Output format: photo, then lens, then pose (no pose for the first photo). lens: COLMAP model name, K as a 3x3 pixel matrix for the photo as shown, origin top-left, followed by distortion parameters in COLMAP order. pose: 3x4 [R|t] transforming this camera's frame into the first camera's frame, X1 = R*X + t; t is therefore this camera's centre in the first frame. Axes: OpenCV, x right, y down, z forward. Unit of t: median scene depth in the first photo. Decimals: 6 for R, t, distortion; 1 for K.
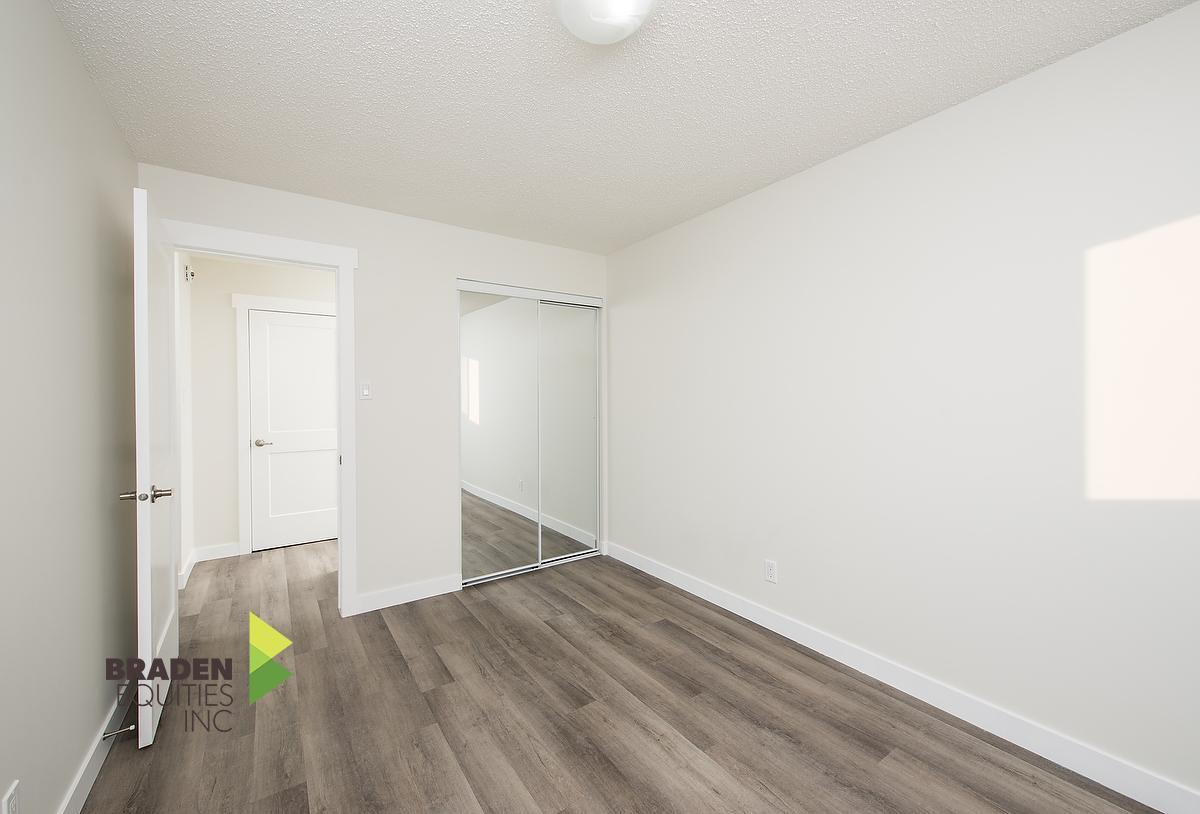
lens RADIAL K [[471.3, 0, 594.5], [0, 471.3, 407.3], [0, 0, 1]] dist [0.001203, -0.001363]
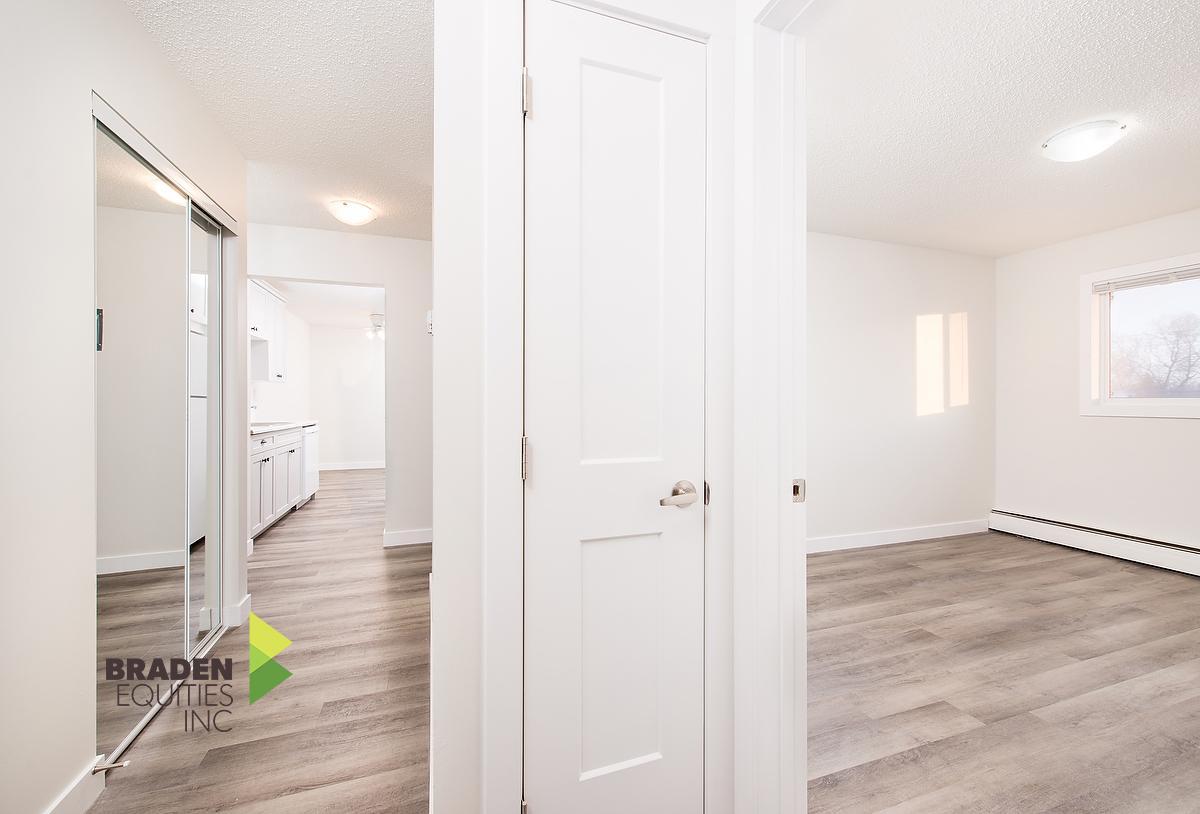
lens RADIAL K [[471.3, 0, 598.8], [0, 471.3, 402.1], [0, 0, 1]] dist [0.001203, -0.001363]
pose [[0.278063, 0.001933, 0.960561, -1.390939], [0.021168, 0.999743, -0.008140, 0.042972], [-0.960330, 0.022597, 0.277950, 1.464143]]
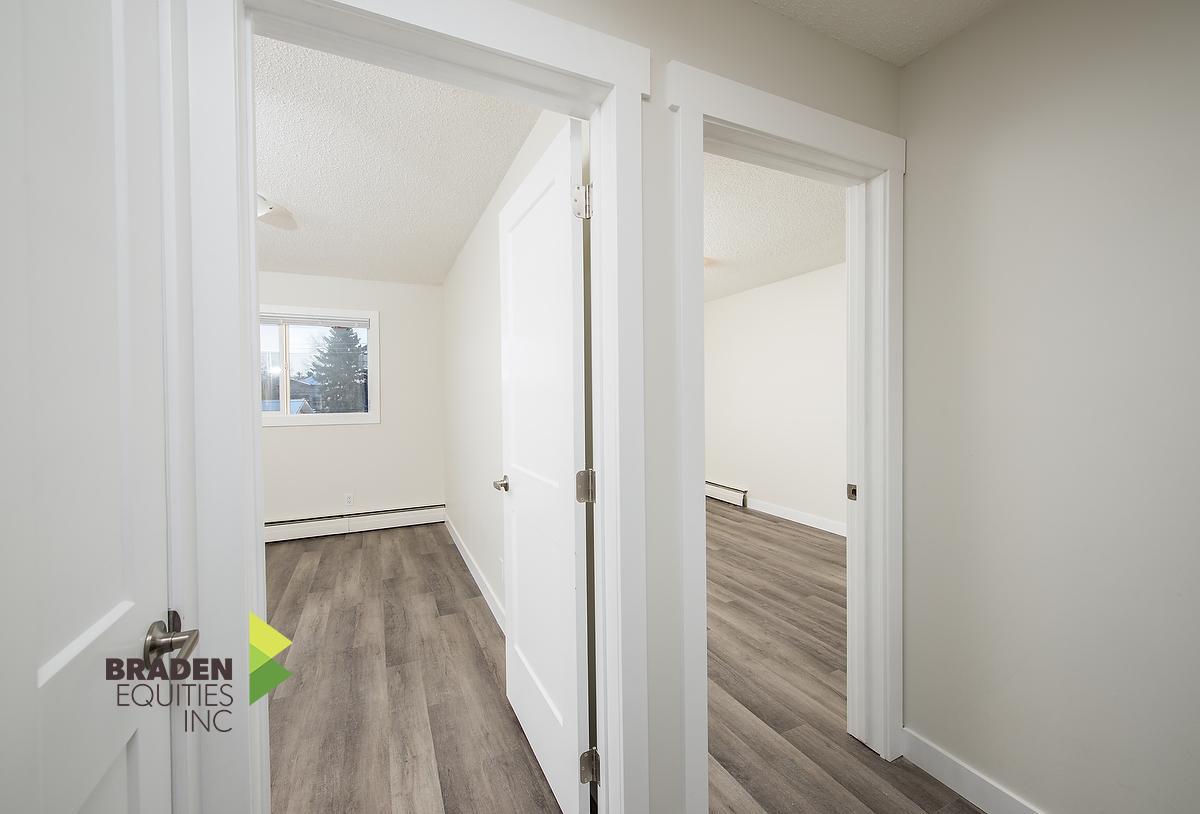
lens RADIAL K [[471.3, 0, 594.0], [0, 471.3, 404.9], [0, 0, 1]] dist [0.001203, -0.001363]
pose [[-0.985503, 0.008823, 0.169429, -1.183857], [0.016161, 0.998988, 0.041980, -0.037439], [-0.168887, 0.044110, -0.984648, 1.810296]]
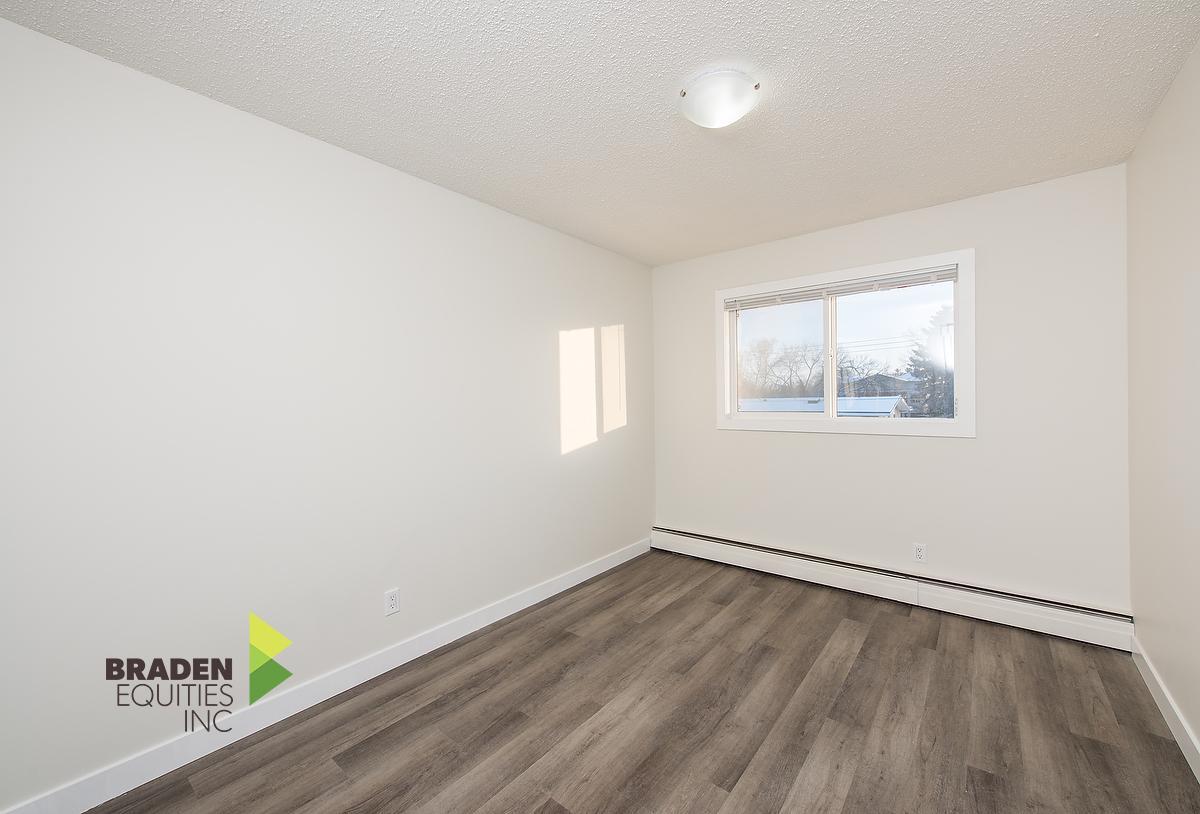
lens RADIAL K [[471.3, 0, 598.7], [0, 471.3, 404.9], [0, 0, 1]] dist [0.001203, -0.001363]
pose [[-0.272777, -0.002754, 0.962073, -0.763575], [0.038828, 0.999150, 0.013869, -0.023105], [-0.961293, 0.041138, -0.272438, 1.125974]]
